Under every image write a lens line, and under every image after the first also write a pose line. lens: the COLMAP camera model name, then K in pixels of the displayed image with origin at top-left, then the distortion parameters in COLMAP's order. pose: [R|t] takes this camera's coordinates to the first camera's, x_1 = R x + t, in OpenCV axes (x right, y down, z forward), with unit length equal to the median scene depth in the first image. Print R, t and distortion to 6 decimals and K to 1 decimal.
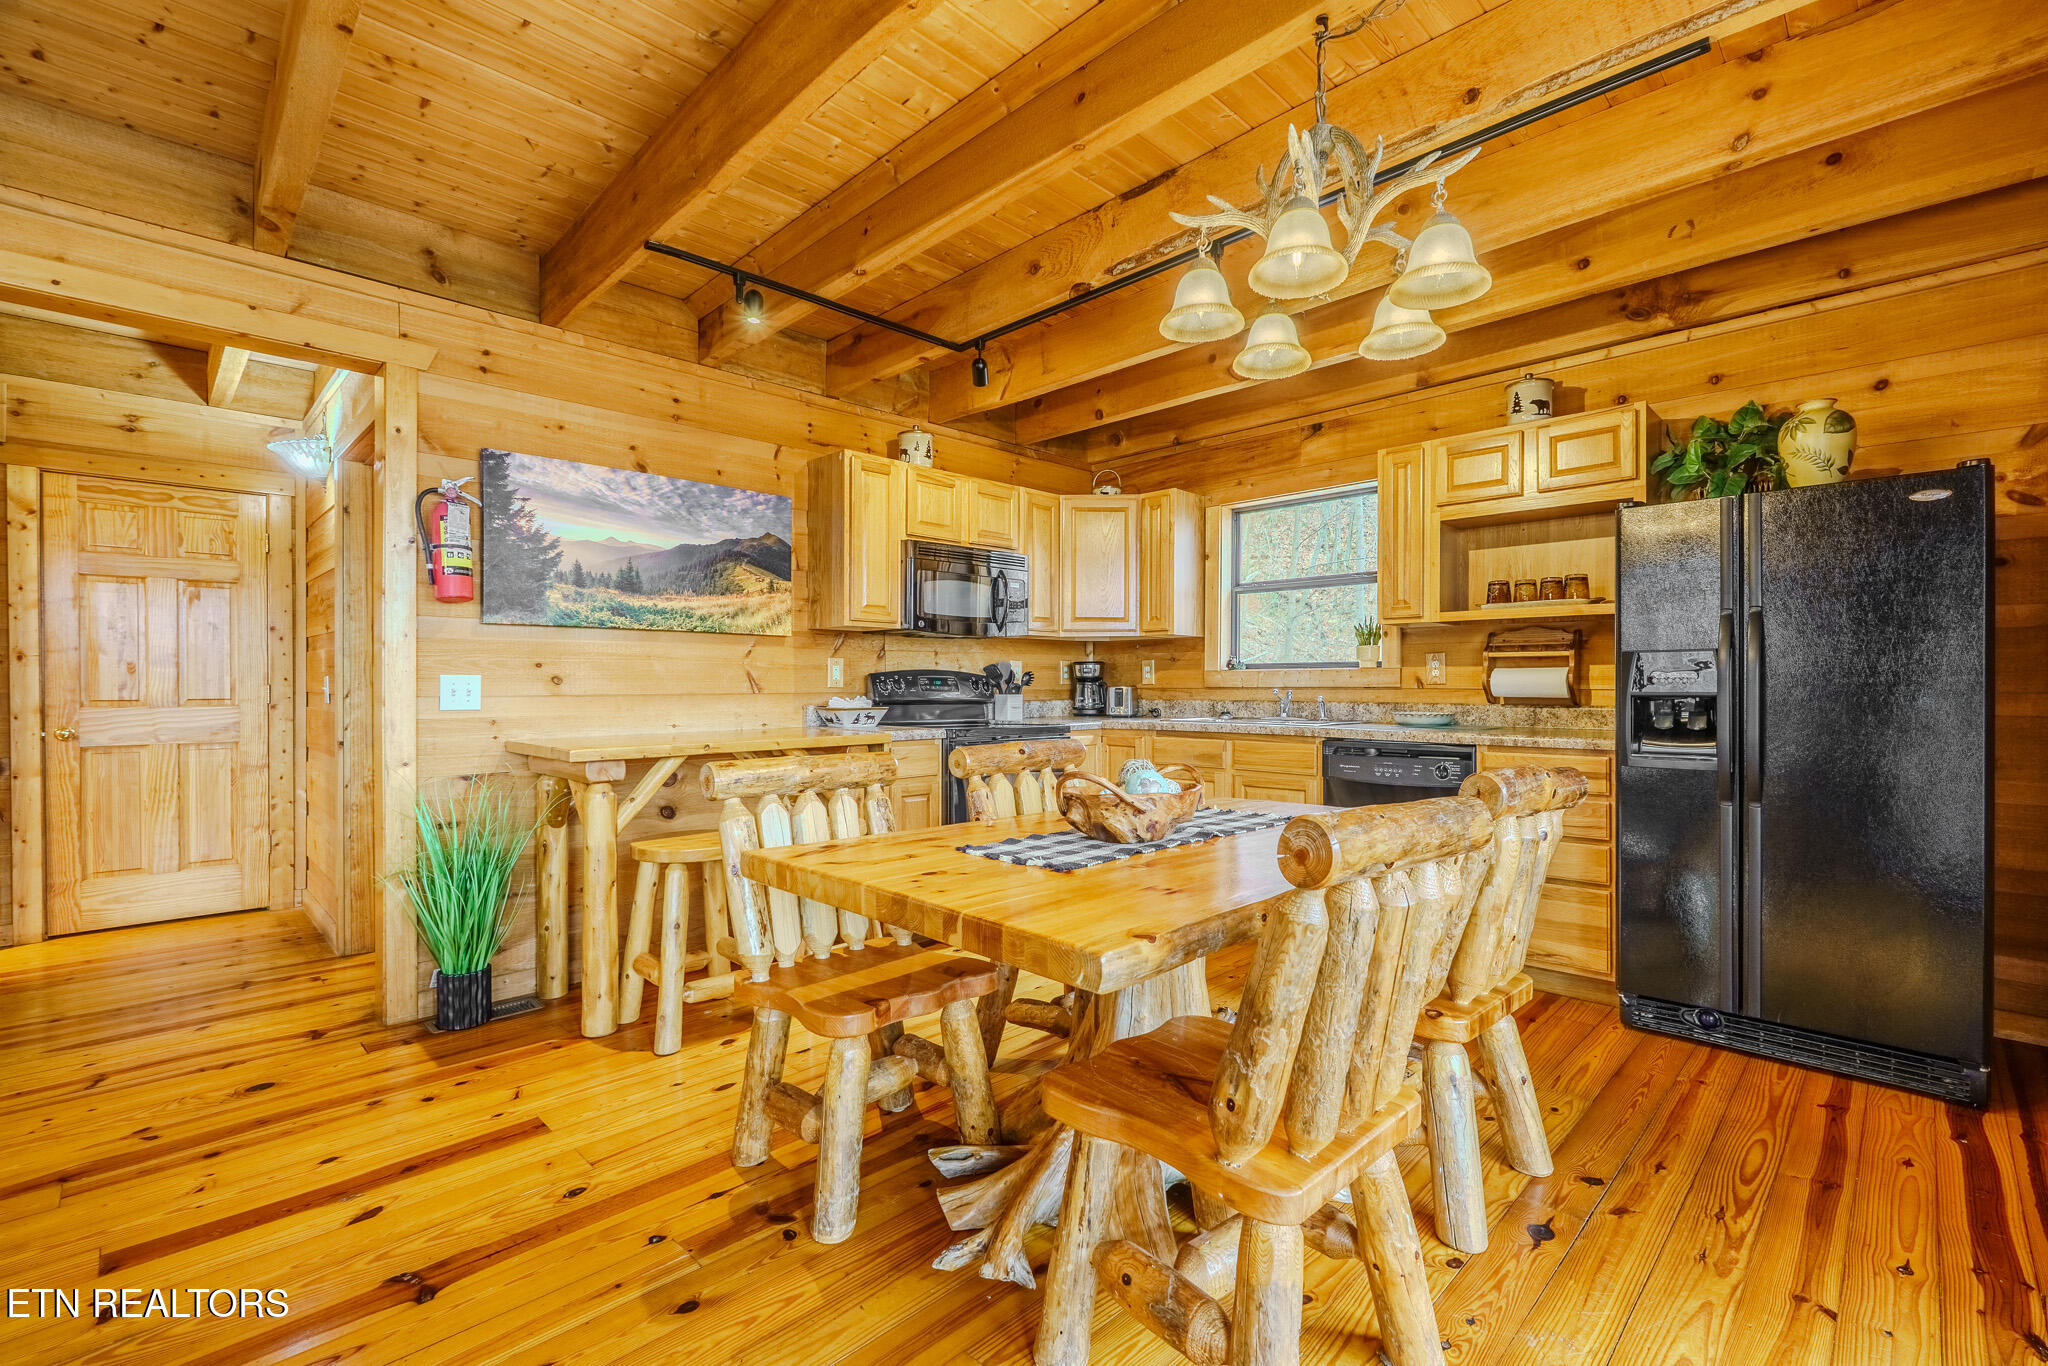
lens RADIAL K [[954.5, 0, 1020.0], [0, 954.5, 693.8], [0, 0, 1]] dist [-0.004344, -0.000810]
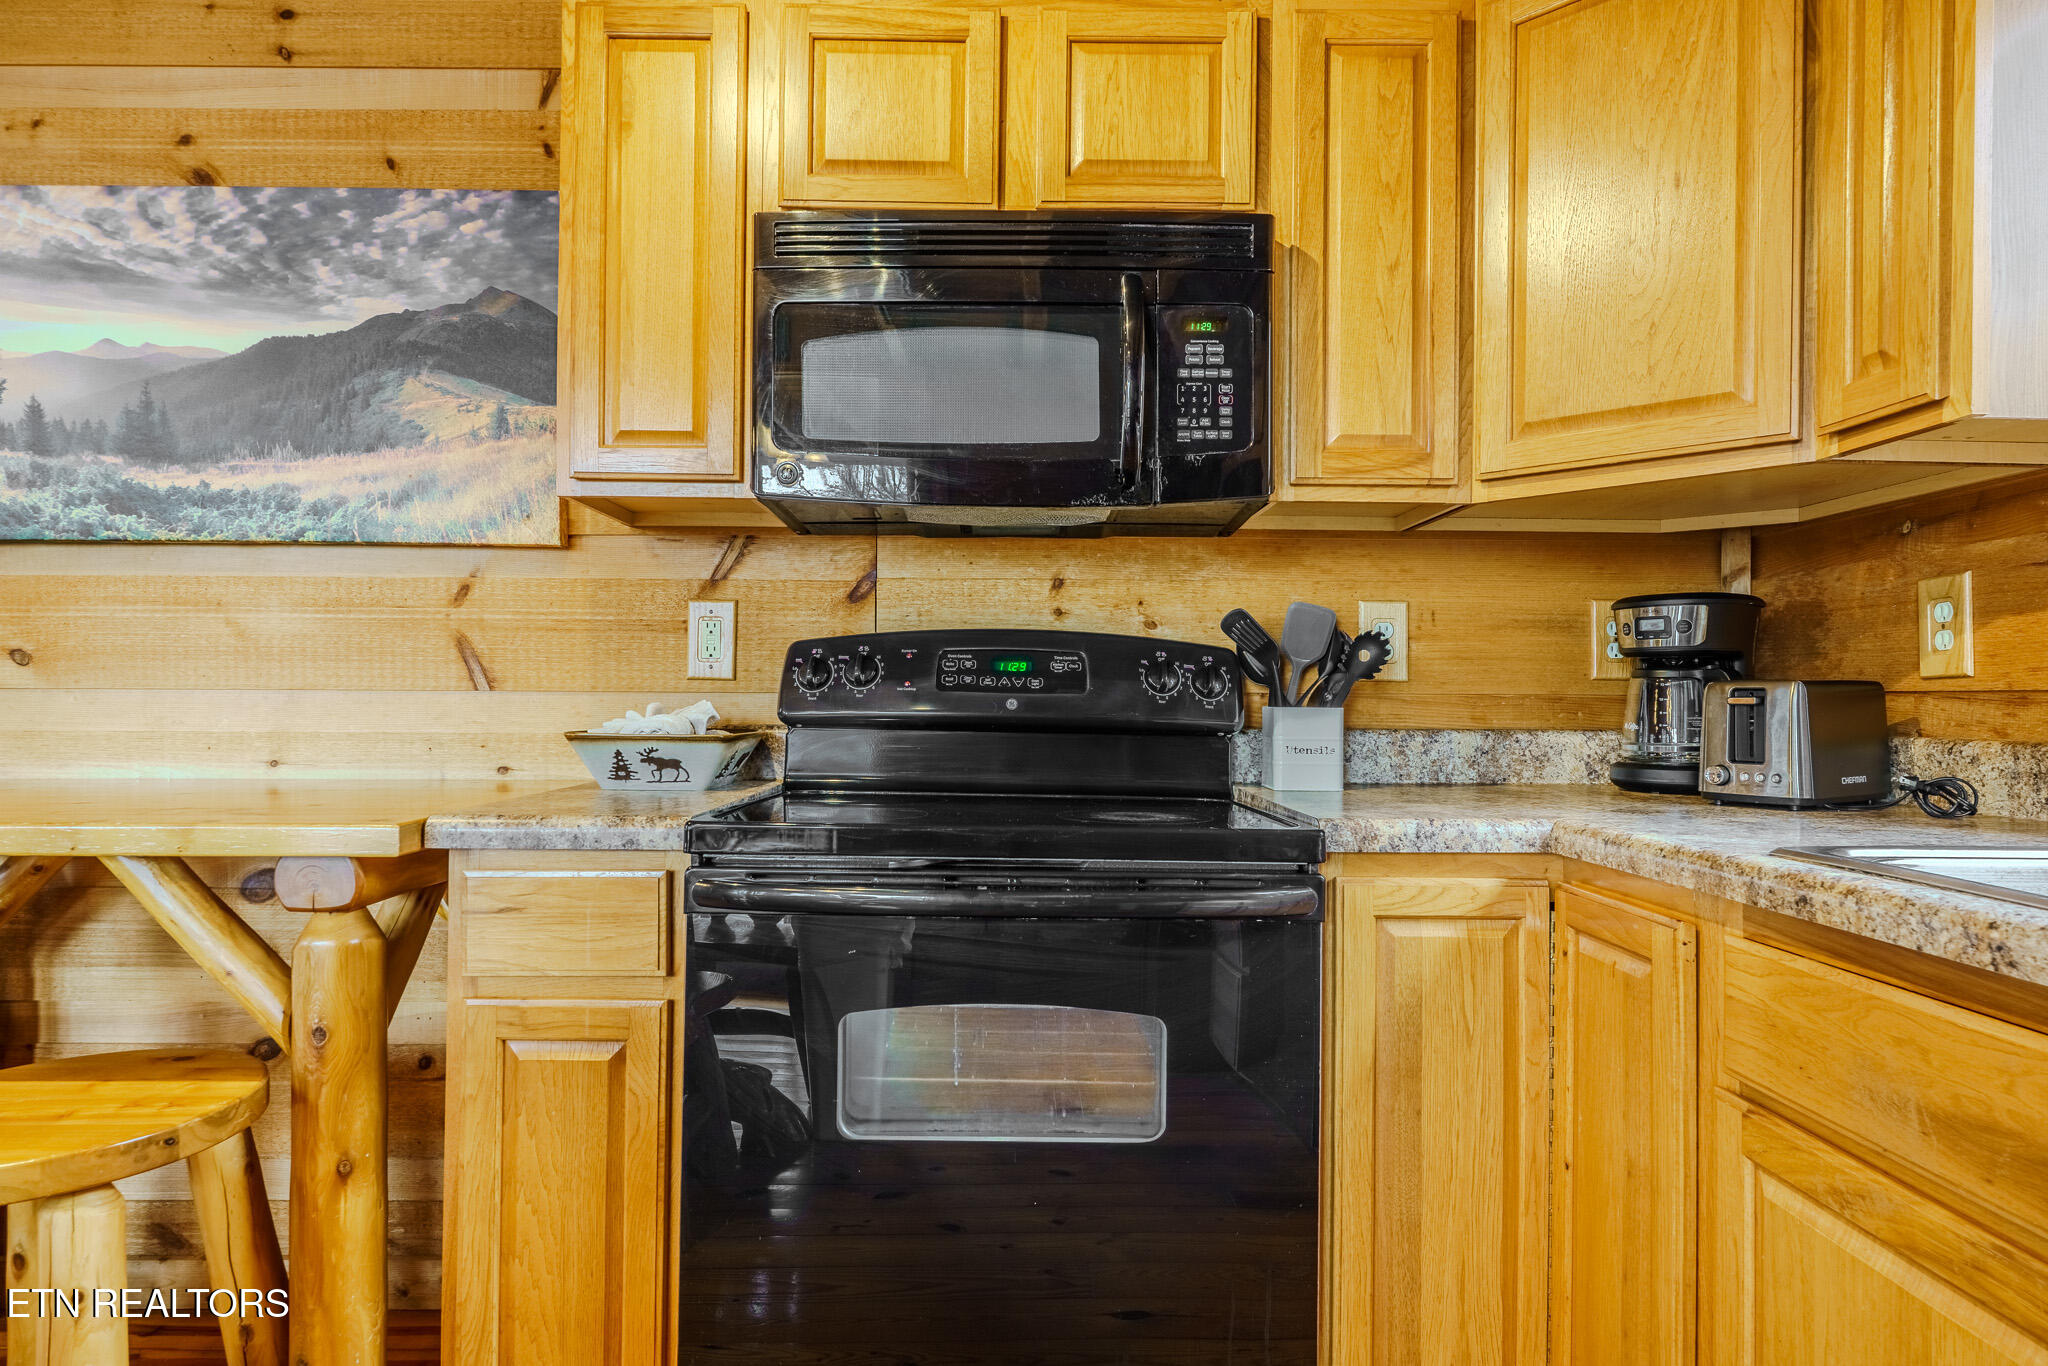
lens RADIAL K [[1136.5, 0, 997.1], [0, 1136.5, 695.5], [0, 0, 1]] dist [0.000051, -0.000394]
pose [[0.704397, 0.006048, -0.709781, 0.226528], [-0.016100, 0.999843, -0.007458, 0.001697], [0.709624, 0.016681, 0.704383, 0.831189]]
